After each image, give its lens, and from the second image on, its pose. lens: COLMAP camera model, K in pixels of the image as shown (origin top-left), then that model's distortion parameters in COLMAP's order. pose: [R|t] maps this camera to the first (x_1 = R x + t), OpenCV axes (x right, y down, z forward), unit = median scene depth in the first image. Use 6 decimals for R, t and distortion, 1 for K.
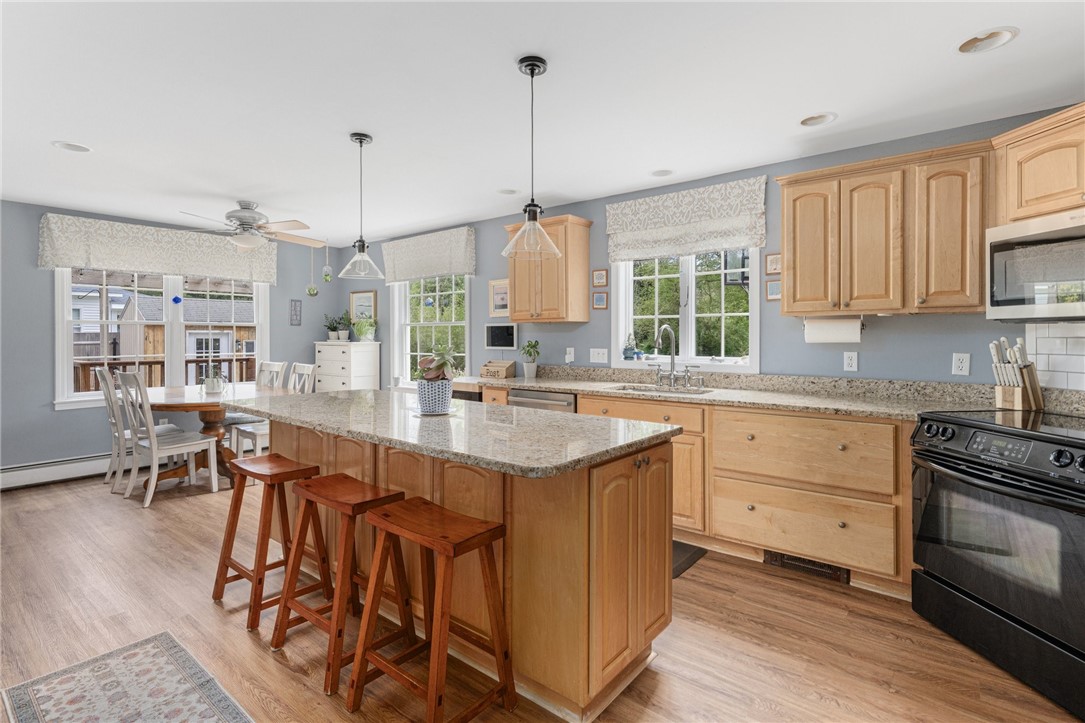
lens RADIAL K [[530.8, 0, 543.2], [0, 530.8, 342.9], [0, 0, 1]] dist [-0.001274, 0.002355]
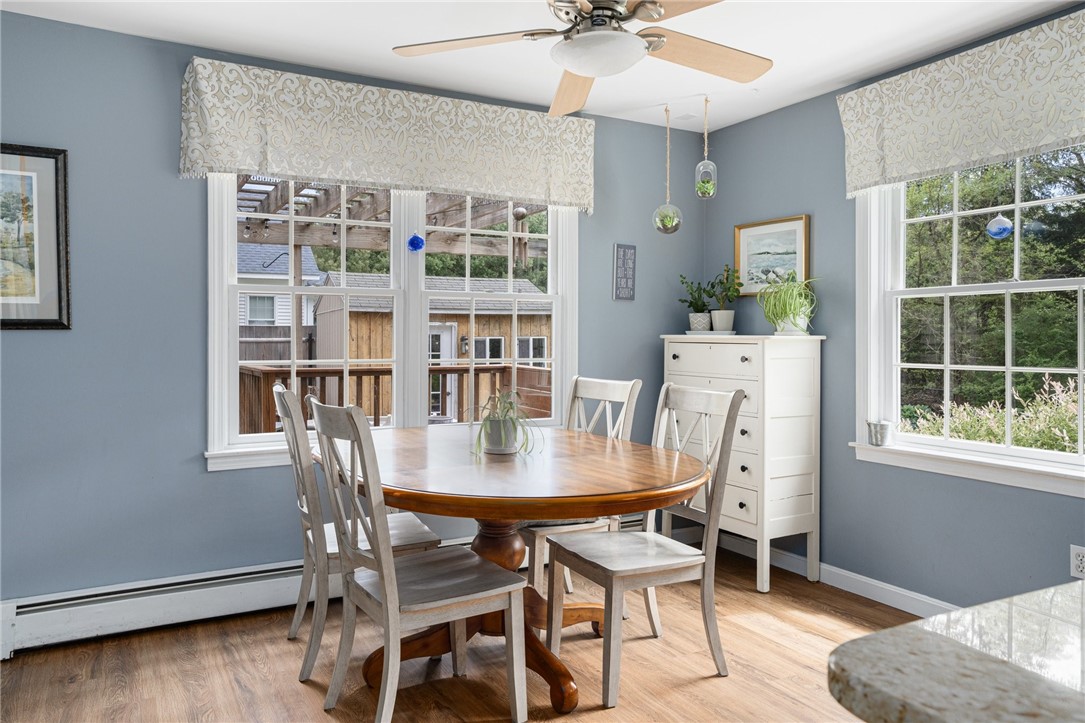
lens RADIAL K [[769.4, 0, 543.2], [0, 769.4, 356.4], [0, 0, 1]] dist [0.001931, 0.003933]
pose [[0.926217, 0.011474, -0.376816, -0.322352], [-0.007371, 0.999897, 0.012329, 0.010066], [0.376919, -0.008642, 0.926206, 0.403005]]
